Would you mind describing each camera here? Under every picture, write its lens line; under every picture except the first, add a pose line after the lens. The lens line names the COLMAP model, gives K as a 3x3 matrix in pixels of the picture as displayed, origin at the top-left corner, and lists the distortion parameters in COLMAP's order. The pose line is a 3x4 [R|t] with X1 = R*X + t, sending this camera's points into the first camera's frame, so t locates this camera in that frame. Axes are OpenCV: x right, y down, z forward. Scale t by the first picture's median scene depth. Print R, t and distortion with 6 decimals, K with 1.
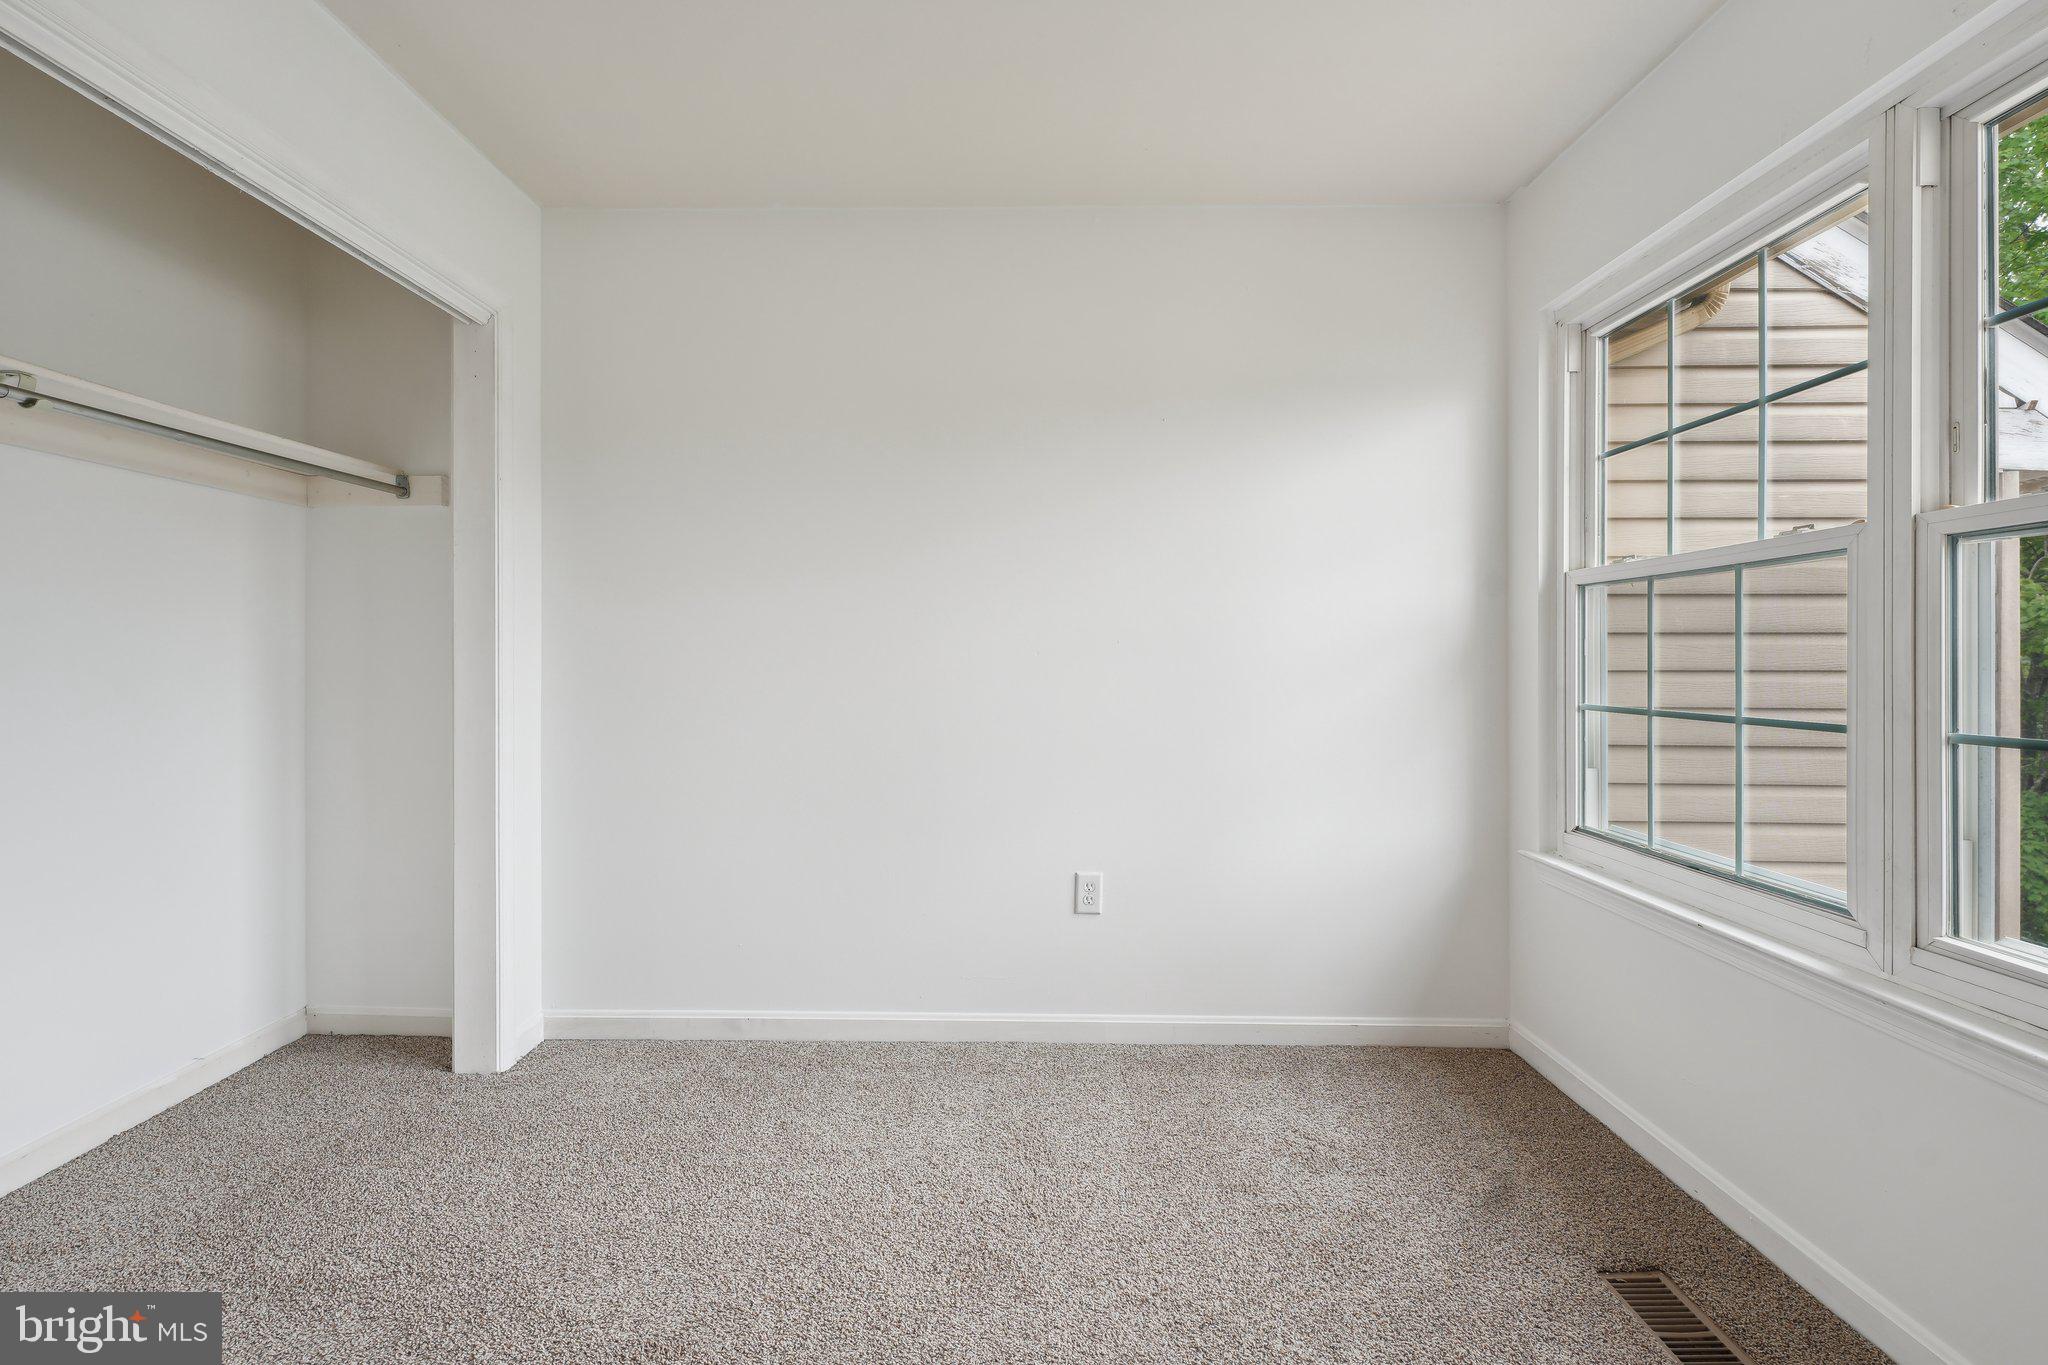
lens RADIAL K [[829.4, 0, 1022.8], [0, 829.4, 663.5], [0, 0, 1]] dist [-0.001663, -0.000354]
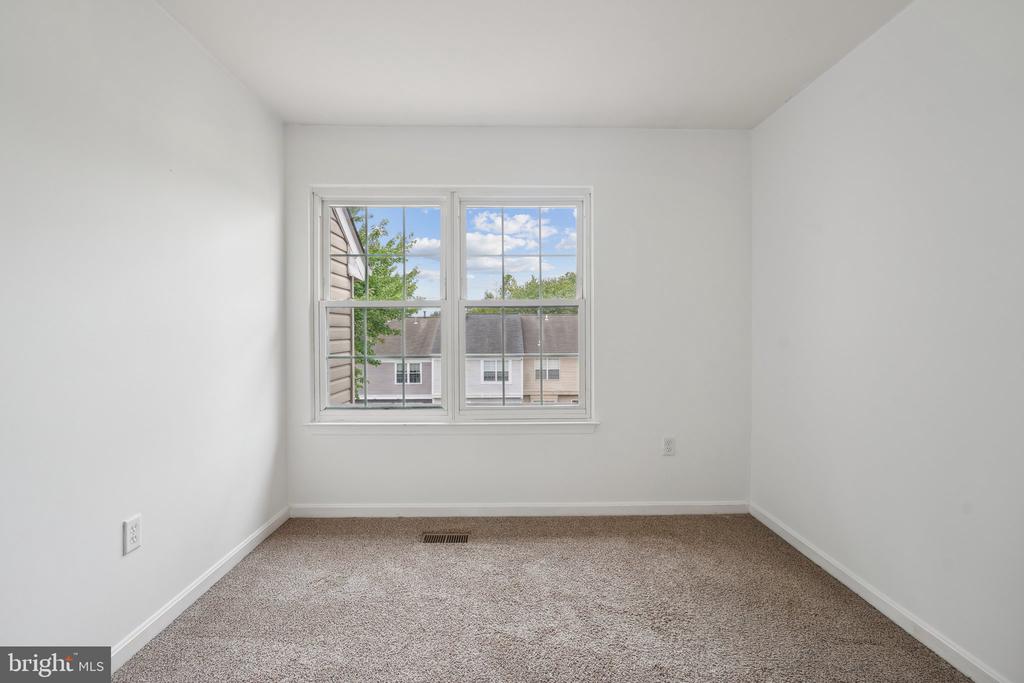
lens RADIAL K [[431.0, 0, 516.5], [0, 431.0, 333.1], [0, 0, 1]] dist [-0.017328, -0.000322]
pose [[0.012355, -0.011883, 0.999853, -0.559494], [0.017472, 0.999779, 0.011666, -0.023630], [-0.999771, 0.017325, 0.012560, 0.415324]]
